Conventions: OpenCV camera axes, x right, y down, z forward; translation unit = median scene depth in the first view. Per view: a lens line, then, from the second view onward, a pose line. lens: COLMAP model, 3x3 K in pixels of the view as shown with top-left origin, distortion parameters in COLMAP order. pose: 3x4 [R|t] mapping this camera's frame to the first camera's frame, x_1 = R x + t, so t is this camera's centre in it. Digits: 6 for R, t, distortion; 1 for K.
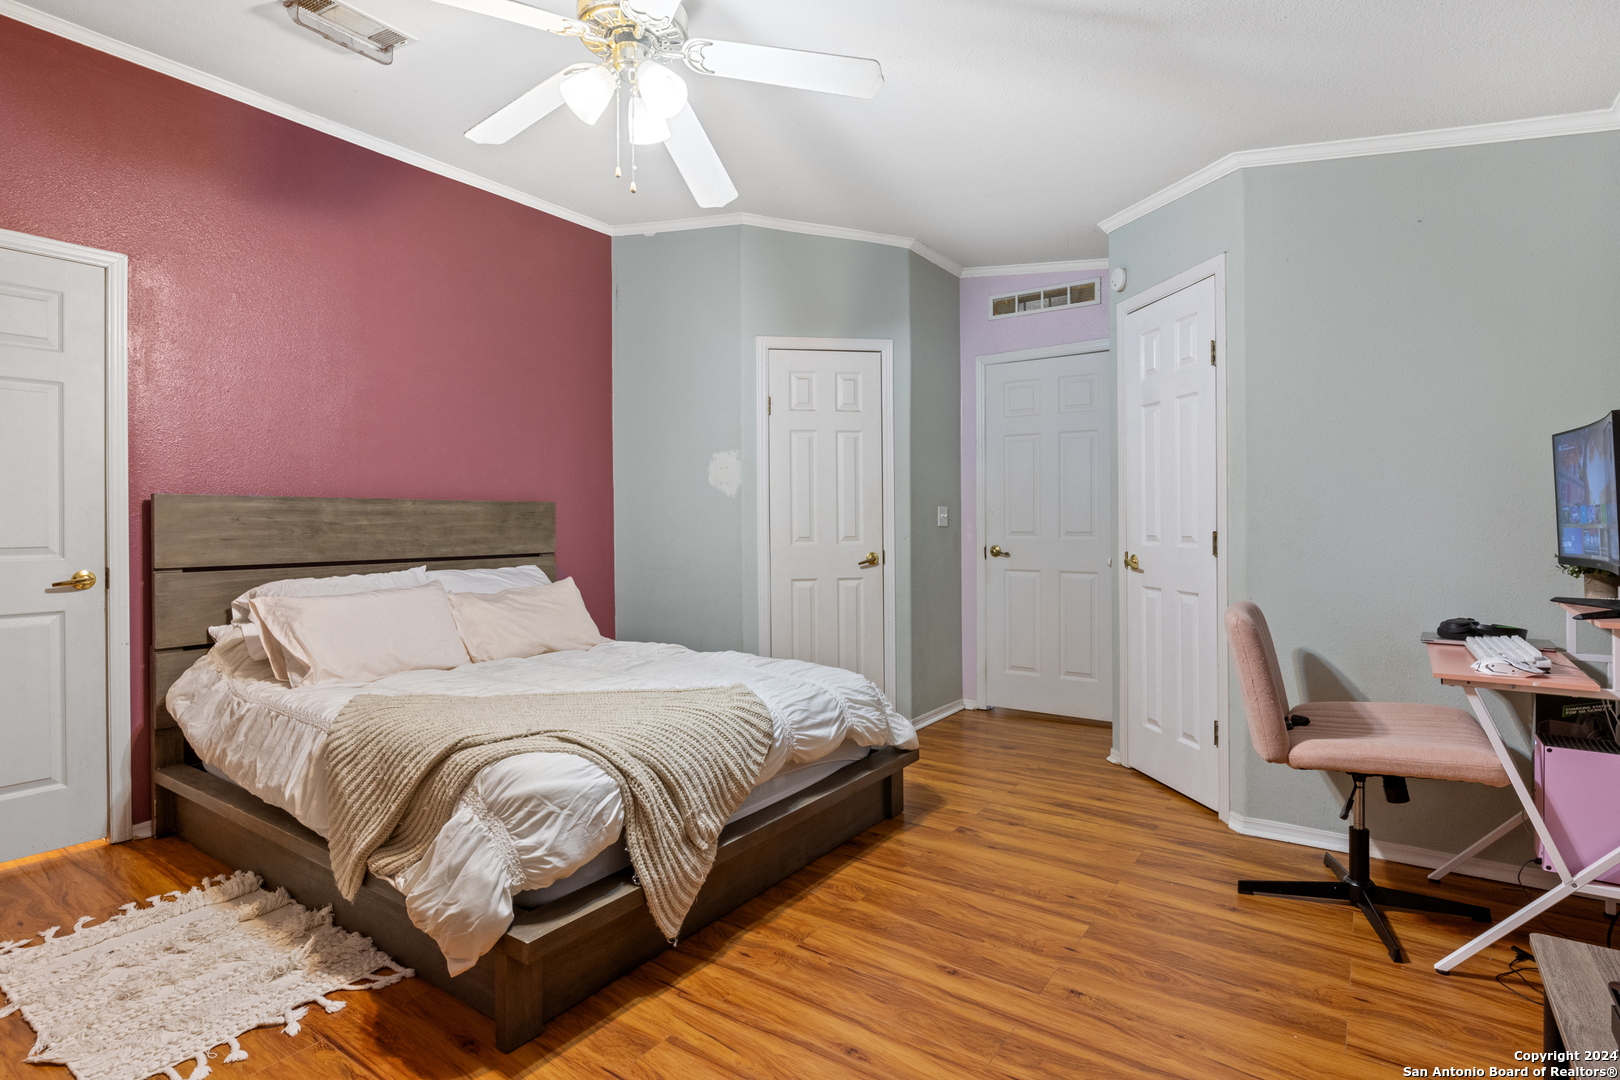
lens RADIAL K [[811.7, 0, 817.1], [0, 811.7, 533.3], [0, 0, 1]] dist [-0.006747, 0.001691]
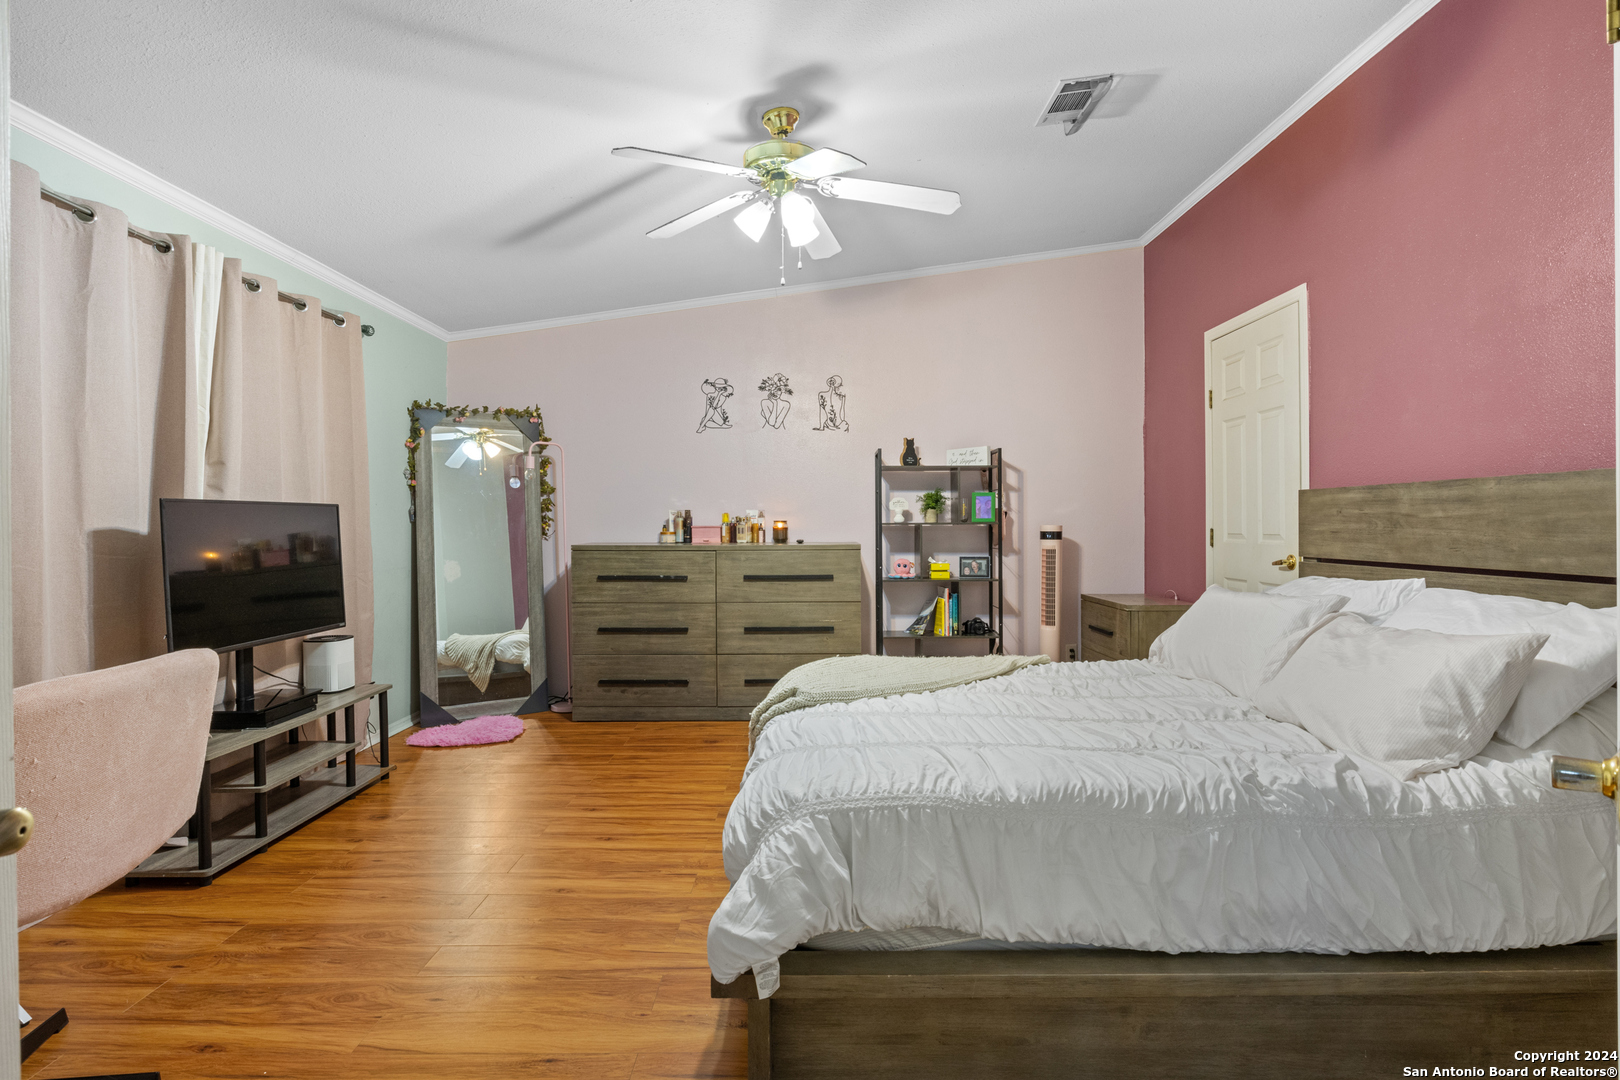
lens RADIAL K [[811.7, 0, 818.1], [0, 811.7, 530.3], [0, 0, 1]] dist [-0.006747, 0.001691]
pose [[-0.818312, 0.016568, -0.574535, 0.320918], [0.004928, 0.999750, 0.021810, -0.017612], [0.574753, 0.015016, -0.818189, 1.308131]]
